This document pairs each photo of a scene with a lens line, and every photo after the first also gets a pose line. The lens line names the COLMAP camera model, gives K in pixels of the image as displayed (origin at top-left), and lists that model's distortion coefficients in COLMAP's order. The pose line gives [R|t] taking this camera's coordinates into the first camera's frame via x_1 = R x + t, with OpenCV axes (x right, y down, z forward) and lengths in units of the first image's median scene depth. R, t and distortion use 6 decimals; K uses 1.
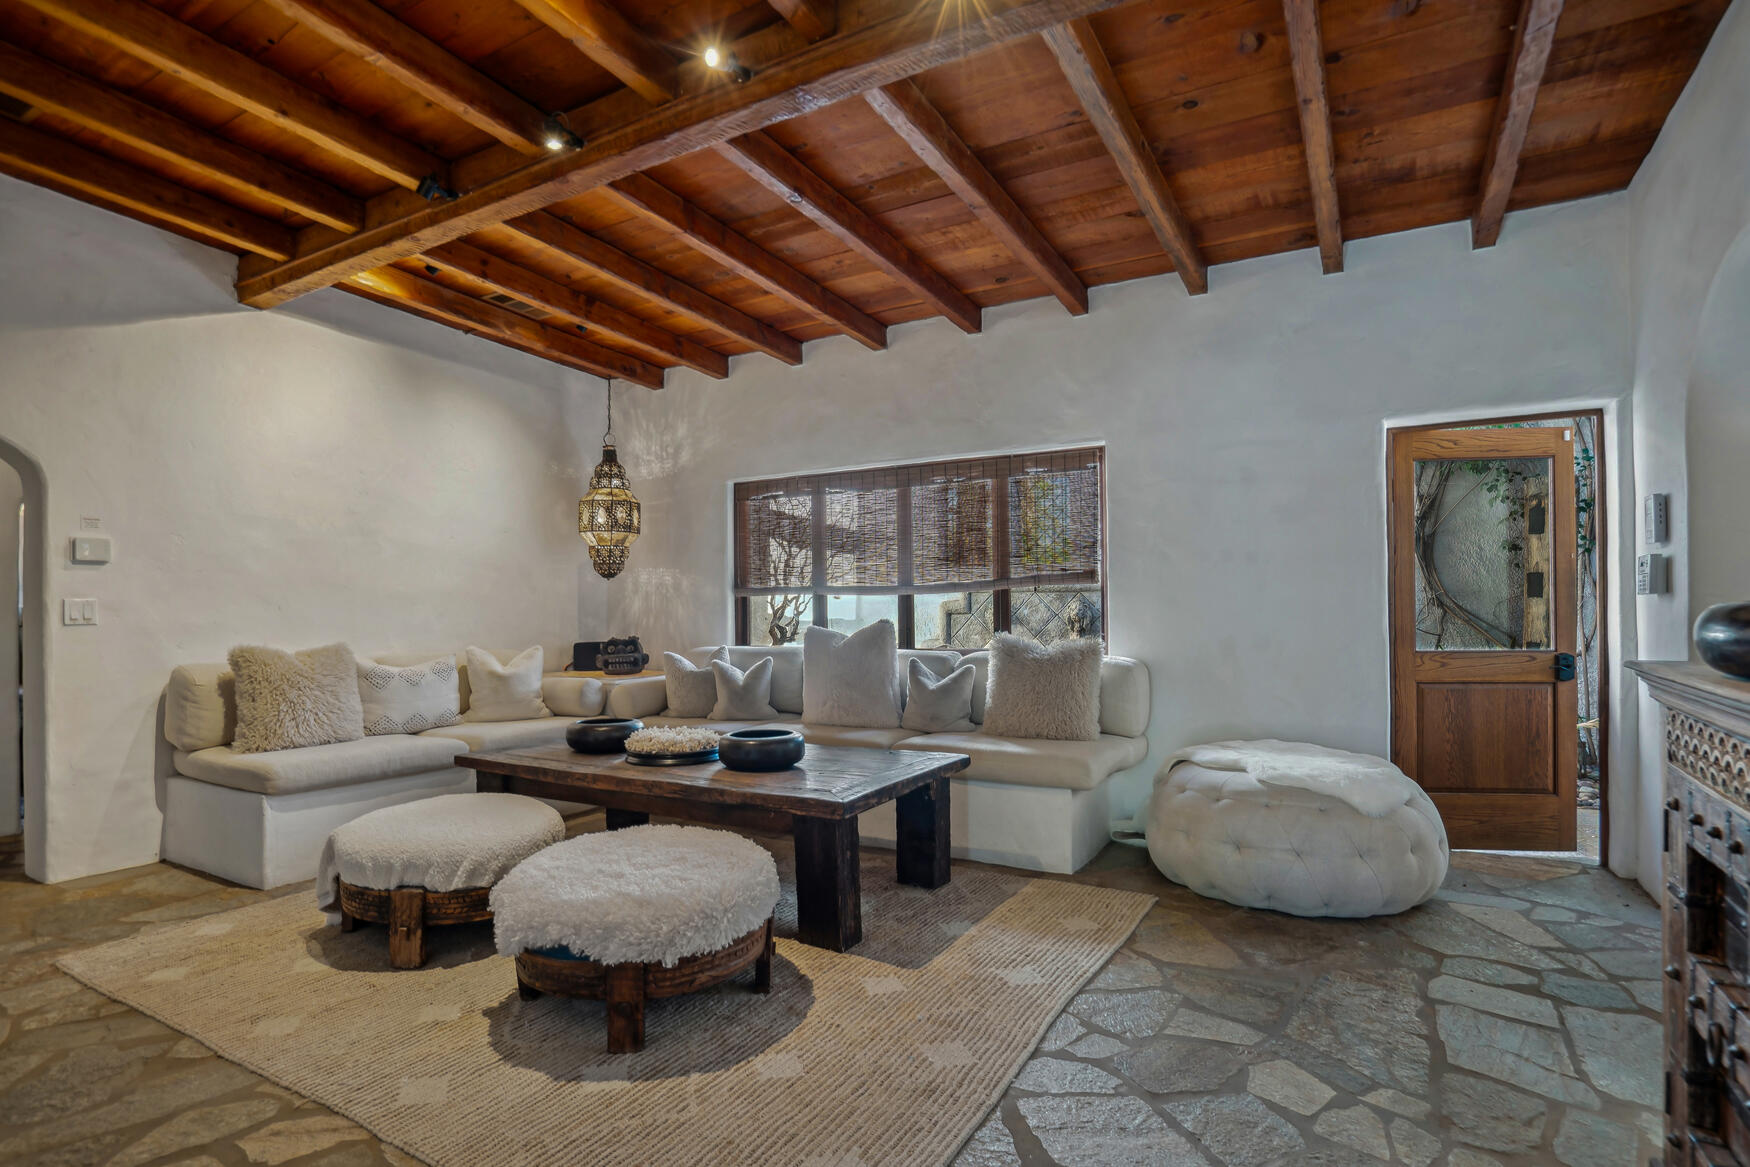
lens RADIAL K [[858.3, 0, 875.0], [0, 858.3, 583.5], [0, 0, 1]] dist [-0.073478, 0.030825]
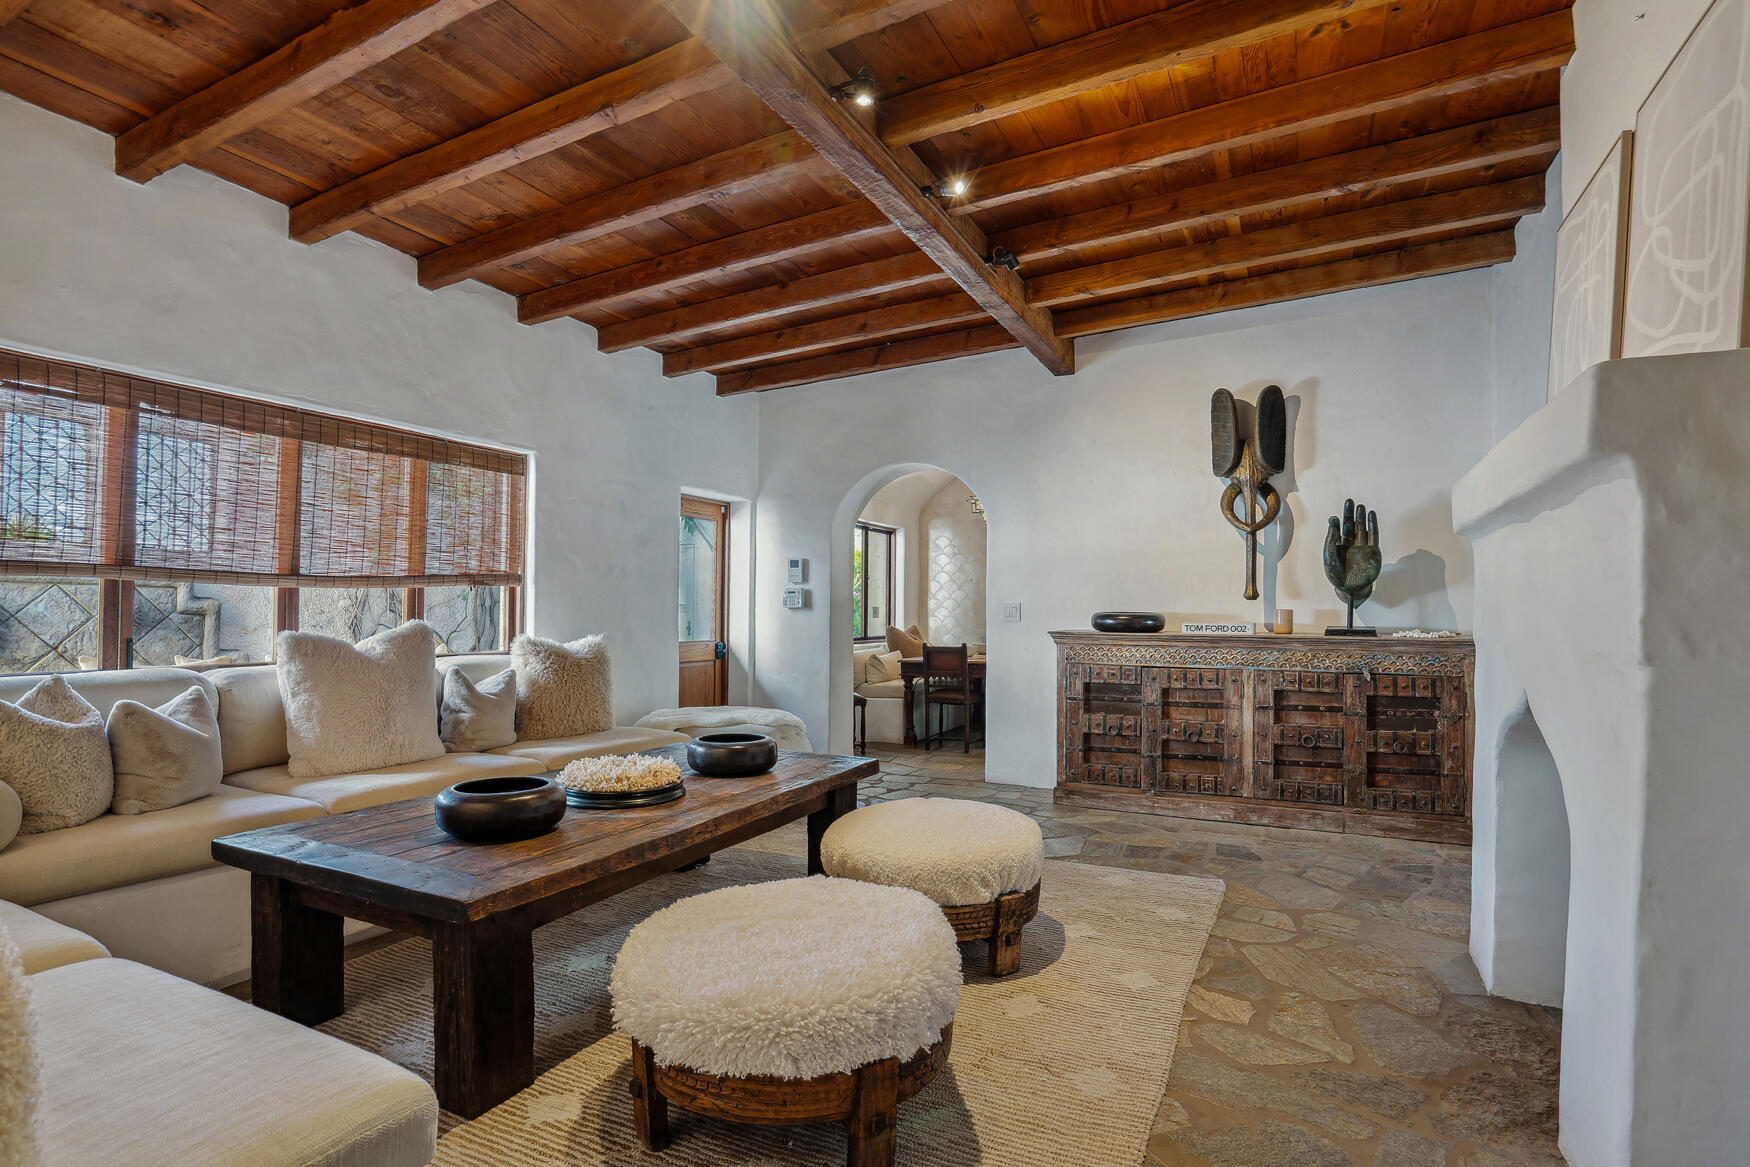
lens RADIAL K [[858.3, 0, 875.0], [0, 858.3, 583.5], [0, 0, 1]] dist [-0.073478, 0.030825]
pose [[-0.053575, 0.043738, 0.997605, -1.165992], [-0.025628, 0.998651, -0.045160, 0.043869], [-0.998235, -0.027986, -0.052382, 0.939963]]
